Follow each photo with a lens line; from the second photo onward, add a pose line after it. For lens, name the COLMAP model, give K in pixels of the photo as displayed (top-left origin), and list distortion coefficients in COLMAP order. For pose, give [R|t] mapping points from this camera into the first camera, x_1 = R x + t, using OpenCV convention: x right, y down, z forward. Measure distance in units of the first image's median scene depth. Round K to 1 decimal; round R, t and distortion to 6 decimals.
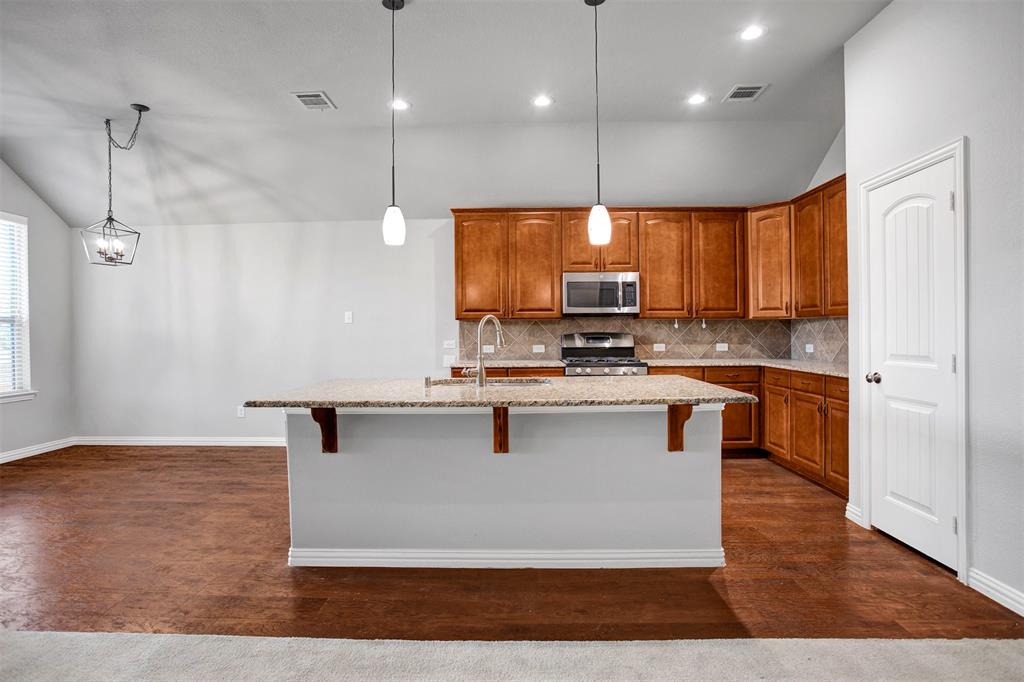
lens RADIAL K [[508.2, 0, 515.8], [0, 508.2, 338.5], [0, 0, 1]] dist [-0.048635, 0.021543]
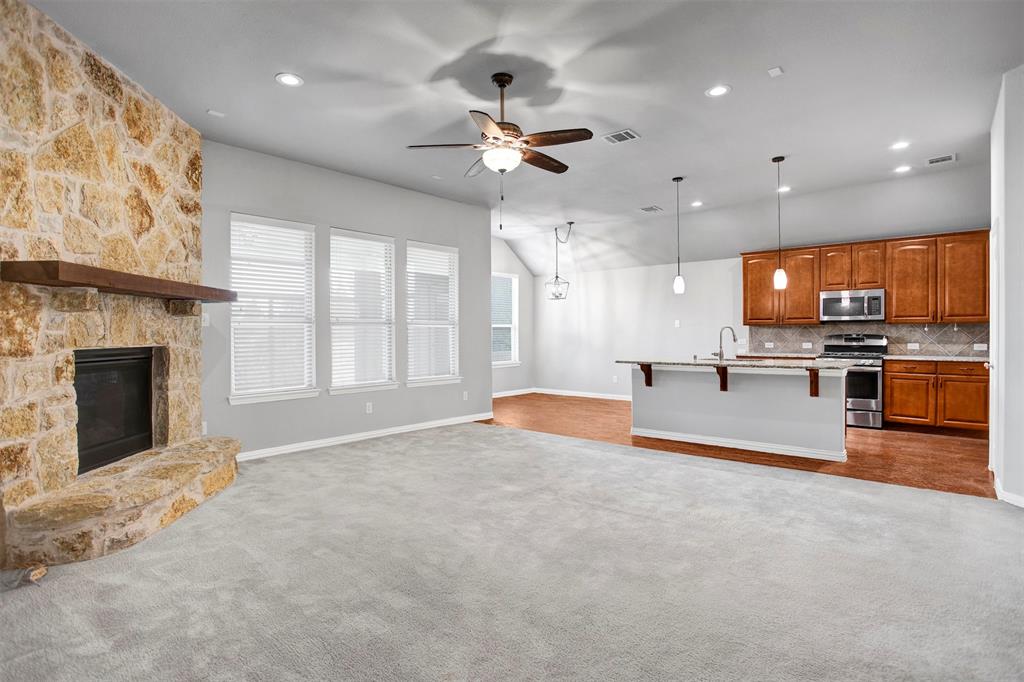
lens RADIAL K [[508.2, 0, 515.8], [0, 508.2, 338.5], [0, 0, 1]] dist [-0.048635, 0.021543]
pose [[0.765691, 0.009644, -0.643136, 0.341531], [-0.010414, 0.999942, 0.002596, 0.005795], [0.643124, 0.004710, 0.765747, -0.608835]]
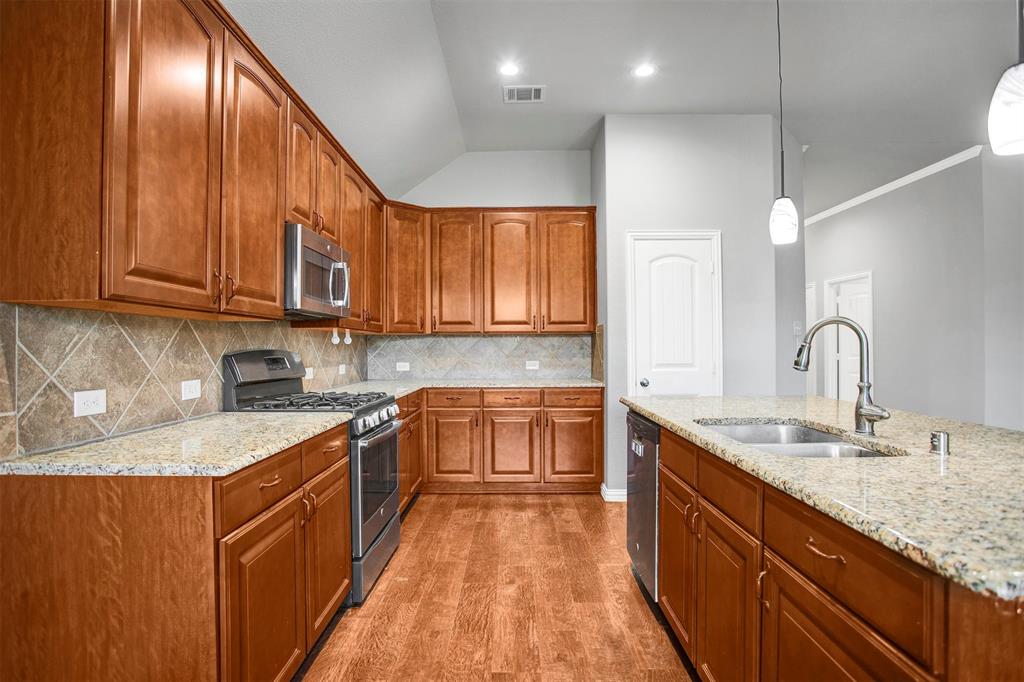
lens RADIAL K [[518.3, 0, 507.6], [0, 518.3, 343.7], [0, 0, 1]] dist [-0.071923, 0.035900]
pose [[0.008986, 0.013259, 0.999872, -0.385100], [0.017106, 0.999764, -0.013411, -0.007267], [-0.999813, 0.017224, 0.008757, 0.803704]]
